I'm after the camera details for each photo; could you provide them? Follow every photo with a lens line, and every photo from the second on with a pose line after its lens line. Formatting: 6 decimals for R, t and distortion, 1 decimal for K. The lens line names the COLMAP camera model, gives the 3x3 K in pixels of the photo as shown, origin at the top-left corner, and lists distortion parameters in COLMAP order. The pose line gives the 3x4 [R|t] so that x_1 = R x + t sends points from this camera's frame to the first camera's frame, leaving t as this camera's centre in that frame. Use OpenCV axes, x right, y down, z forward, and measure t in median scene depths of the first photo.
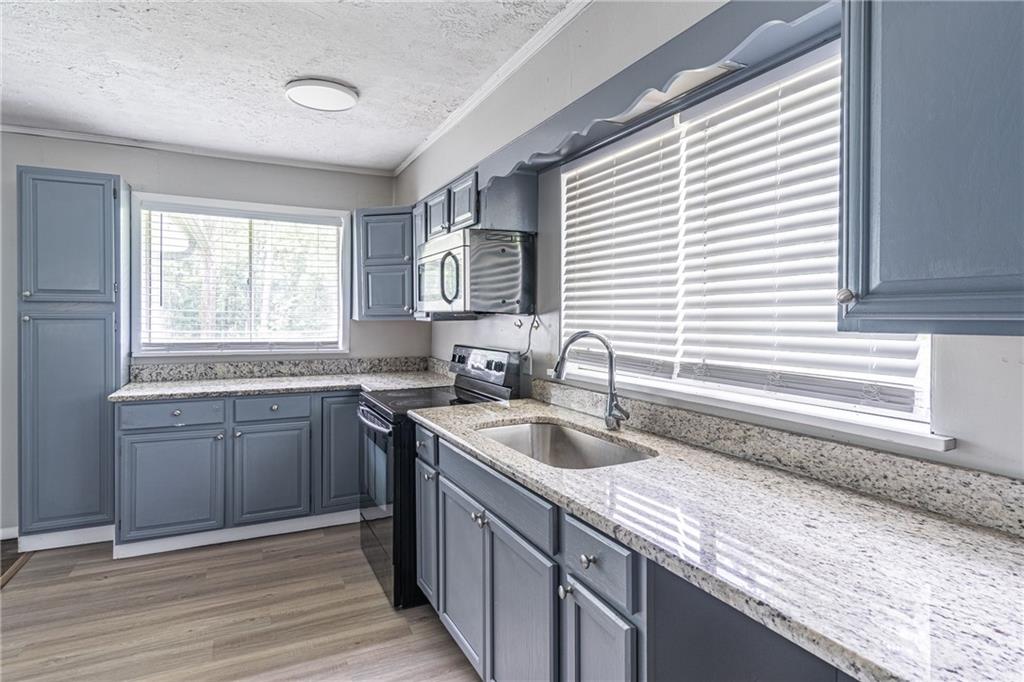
lens RADIAL K [[535.3, 0, 496.6], [0, 535.3, 324.7], [0, 0, 1]] dist [-0.000888, -0.000242]
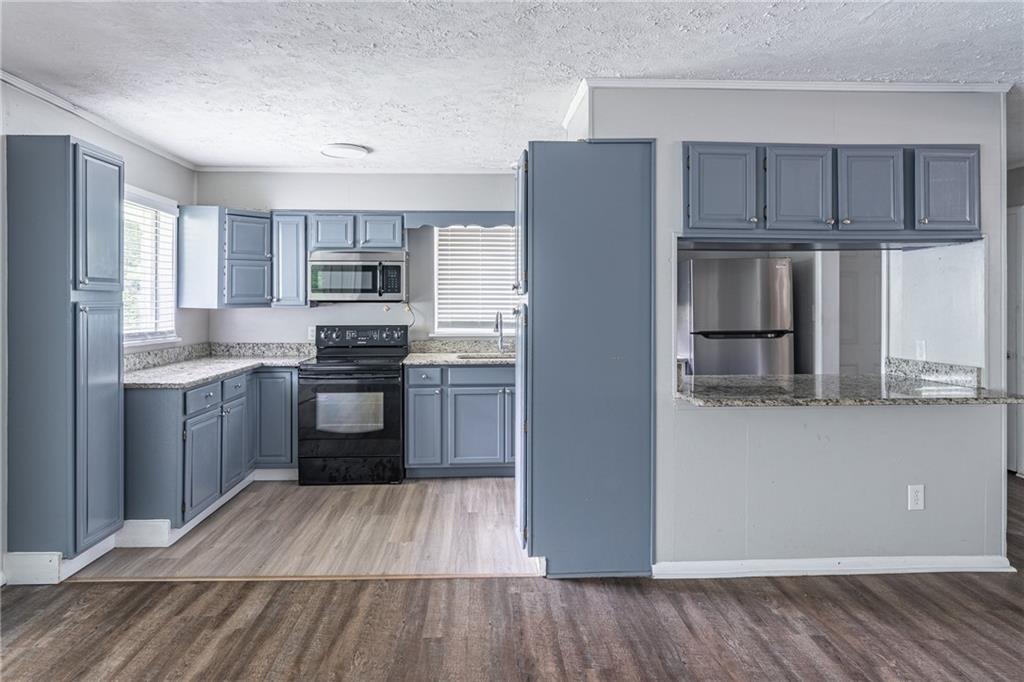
lens RADIAL K [[649.8, 0, 505.5], [0, 649.8, 303.4], [0, 0, 1]] dist [0.002707, -0.000073]
pose [[0.398946, -0.006154, 0.916954, -1.738461], [0.015076, 0.999886, 0.000151, -0.013242], [-0.916850, 0.013764, 0.398994, -0.088878]]
